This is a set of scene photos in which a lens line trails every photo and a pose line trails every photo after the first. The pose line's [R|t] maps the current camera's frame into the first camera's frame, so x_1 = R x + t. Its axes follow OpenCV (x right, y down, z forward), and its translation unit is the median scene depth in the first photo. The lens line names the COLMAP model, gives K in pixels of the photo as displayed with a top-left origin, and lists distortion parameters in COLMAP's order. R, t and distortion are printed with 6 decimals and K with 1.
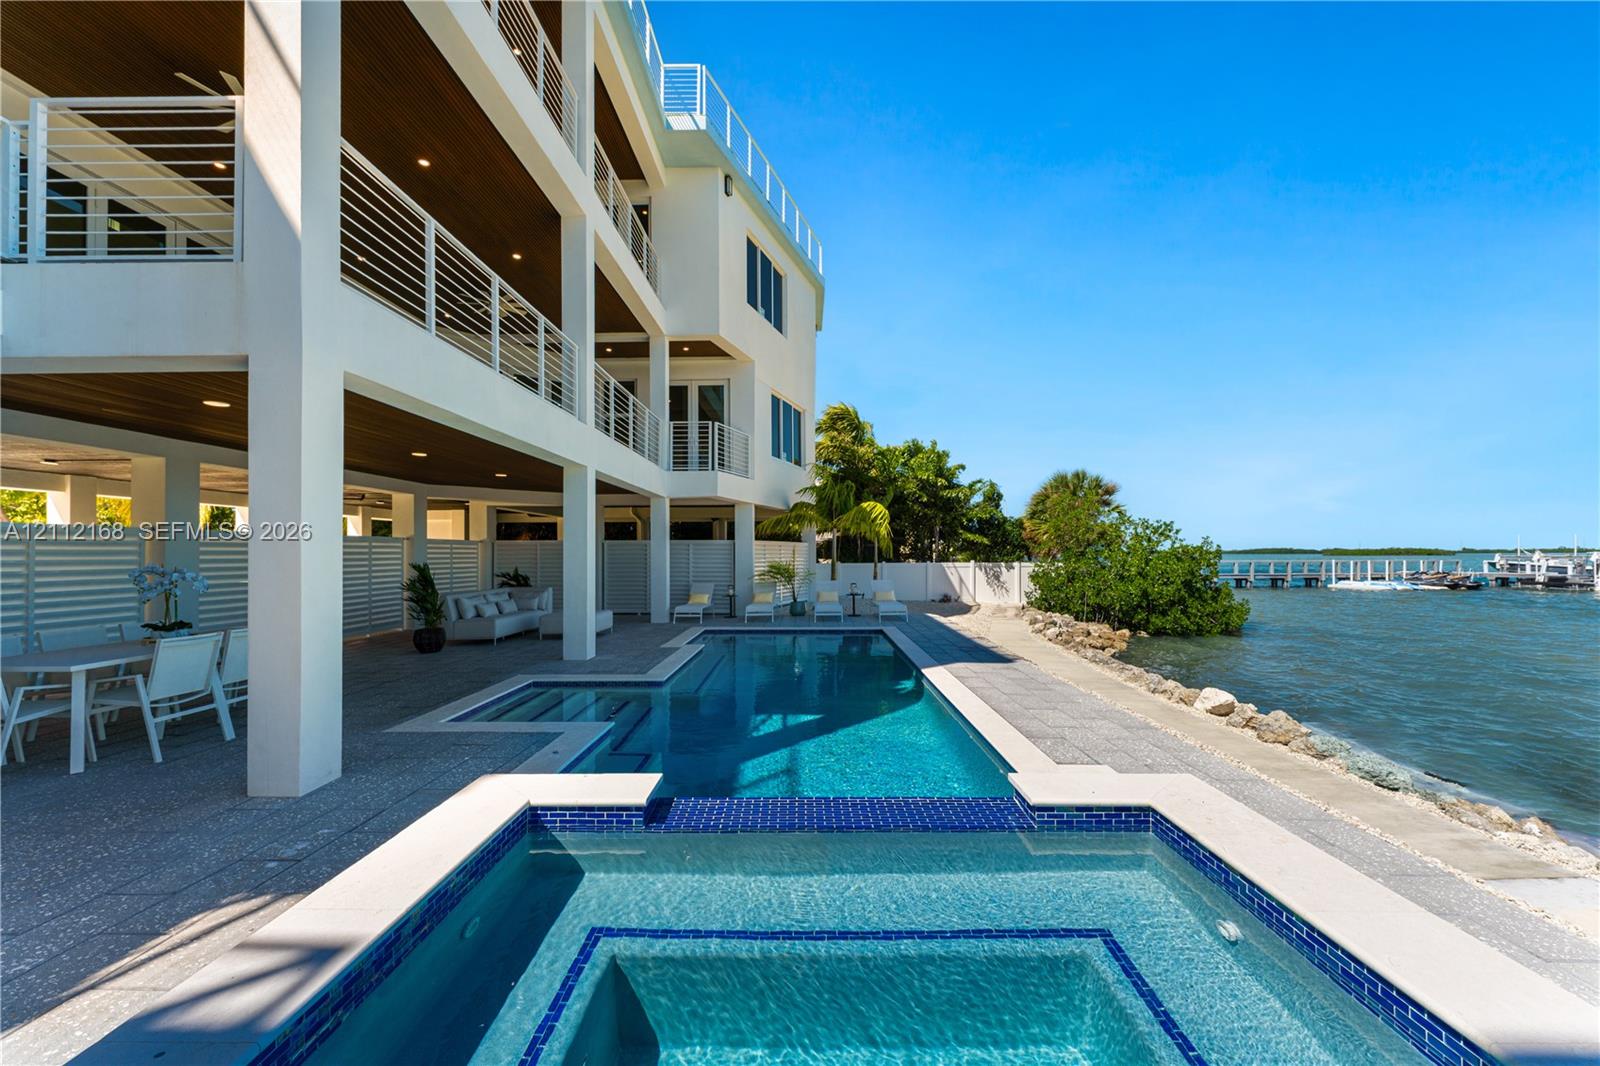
lens RADIAL K [[641.2, 0, 793.1], [0, 641.2, 554.5], [0, 0, 1]] dist [0.001708, 0.000412]
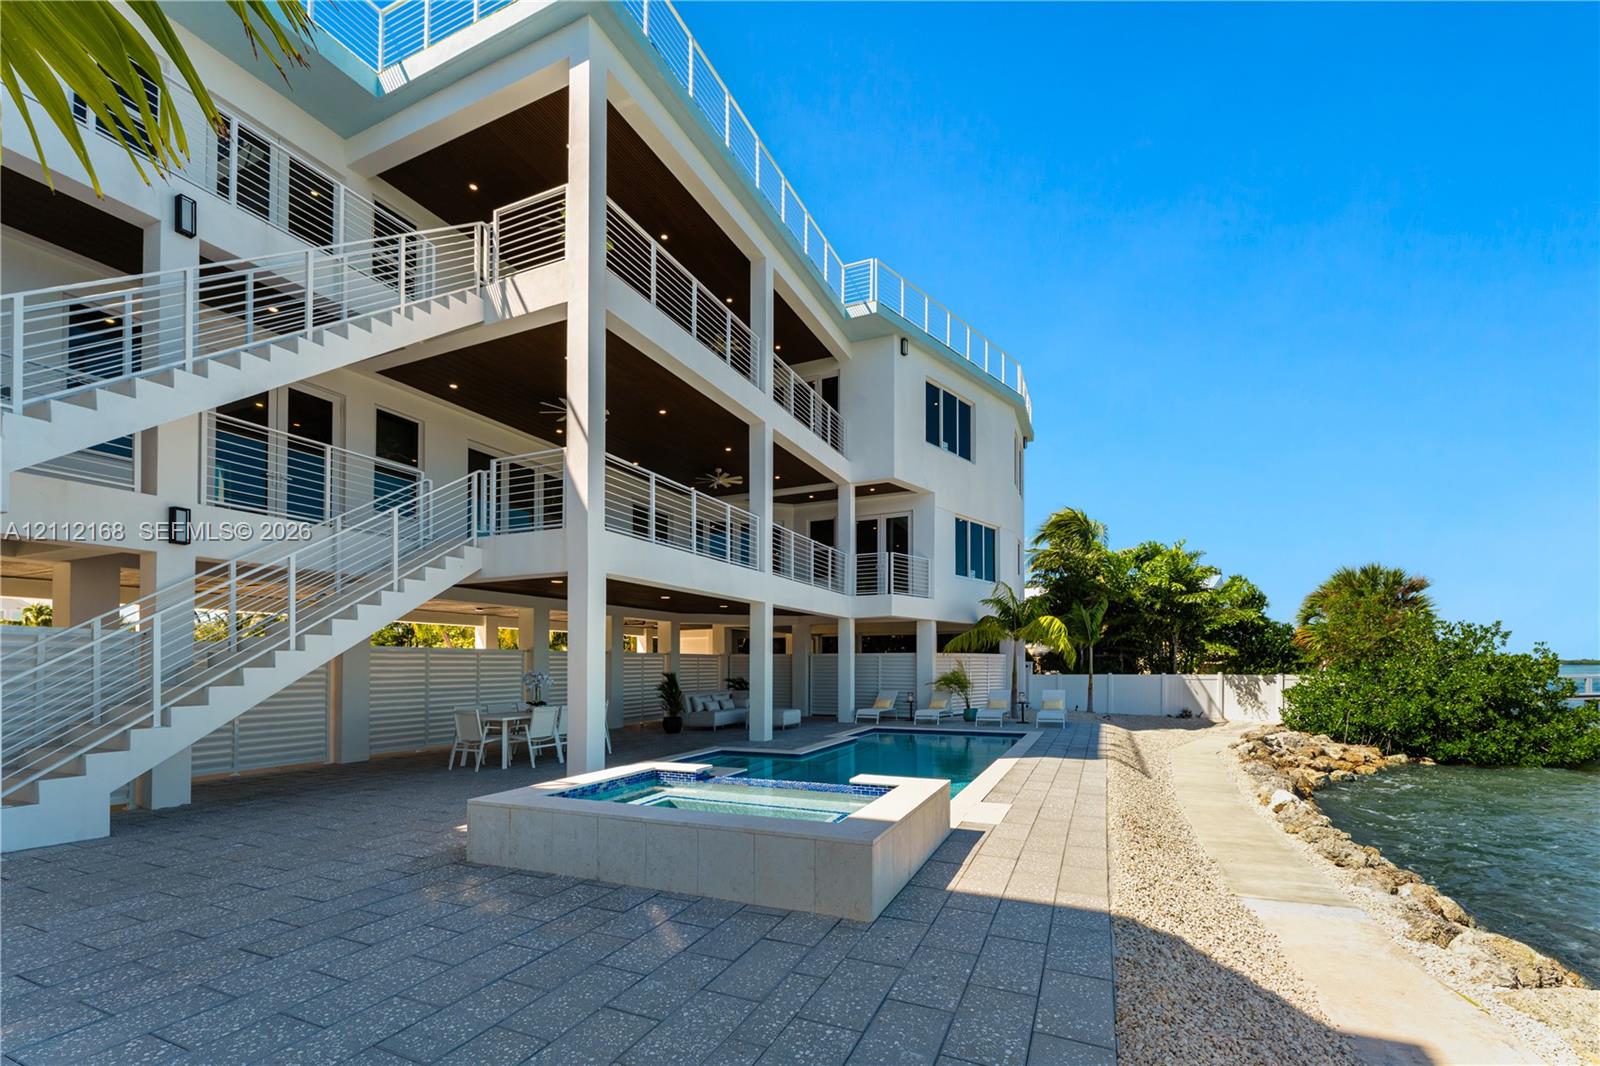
lens RADIAL K [[709.4, 0, 797.8], [0, 709.4, 670.5], [0, 0, 1]] dist [-0.001319, -0.000088]
pose [[0.918217, 0.004087, -0.396057, 0.218758], [-0.001061, 0.999969, 0.007860, -0.001031], [0.396076, -0.006797, 0.918192, -0.238909]]
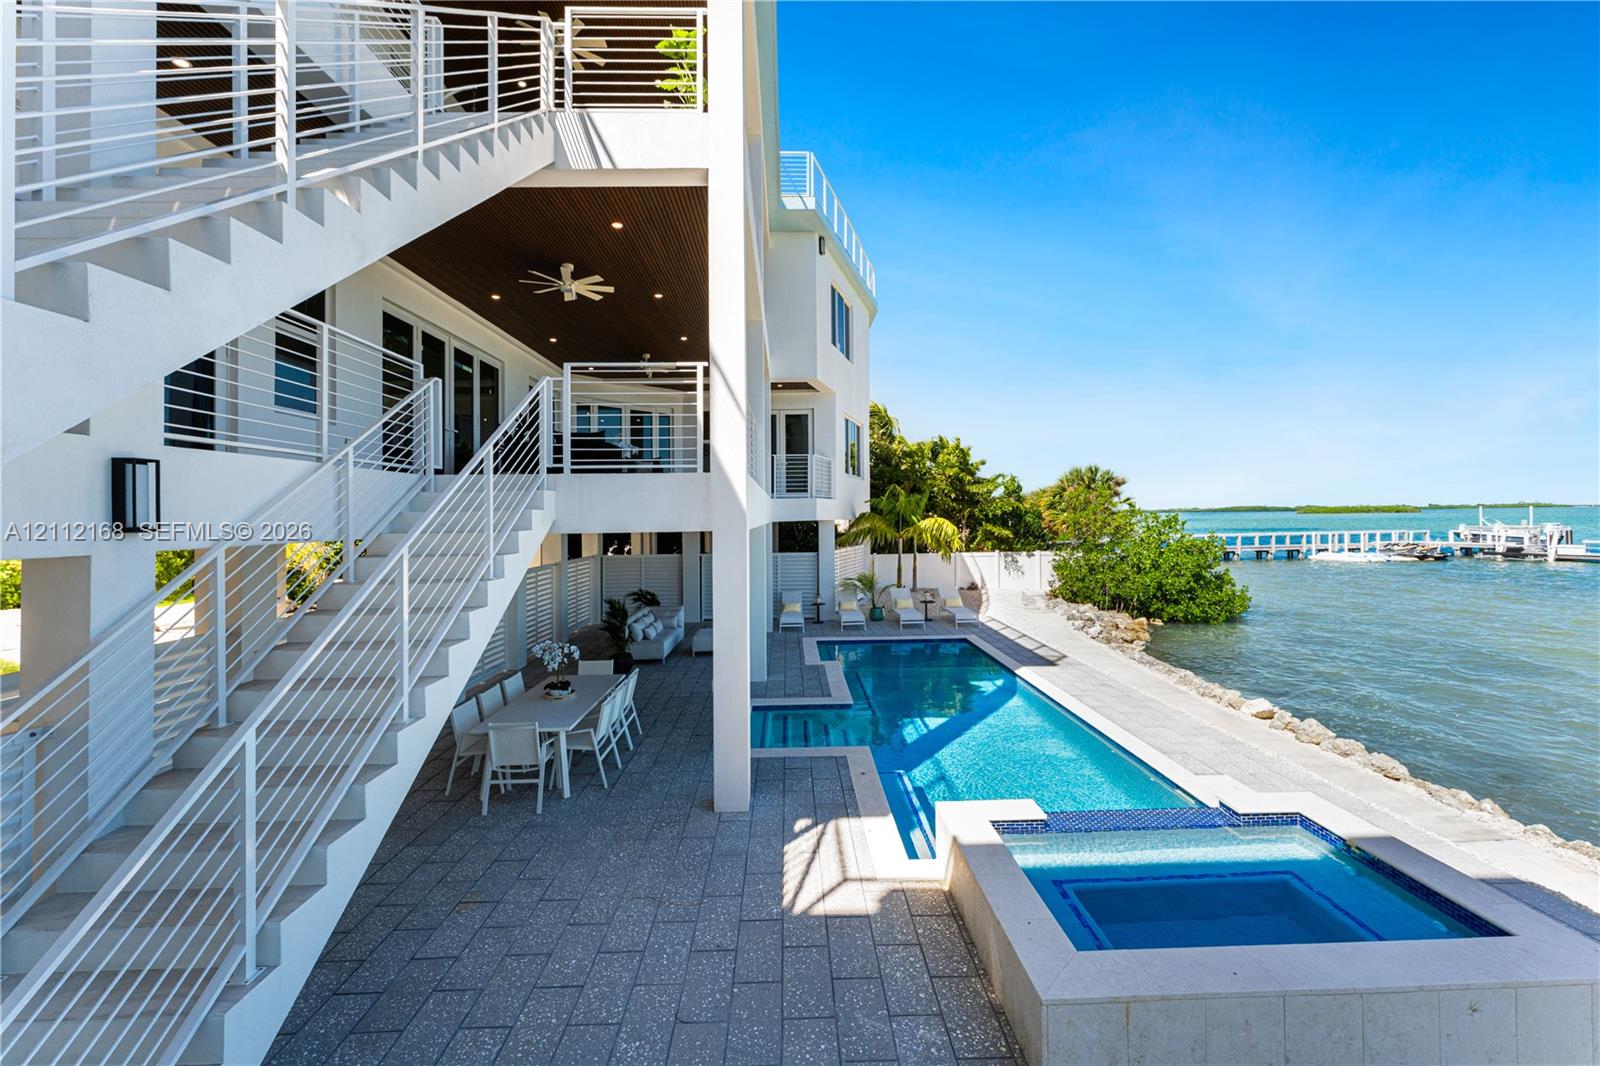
lens RADIAL K [[678.6, 0, 787.5], [0, 678.6, 510.5], [0, 0, 1]] dist [0.002221, -0.000450]
pose [[0.998740, -0.003220, 0.050075, -0.211058], [0.003054, 0.999990, 0.003384, -0.103569], [-0.050085, -0.003227, 0.998740, -0.189208]]
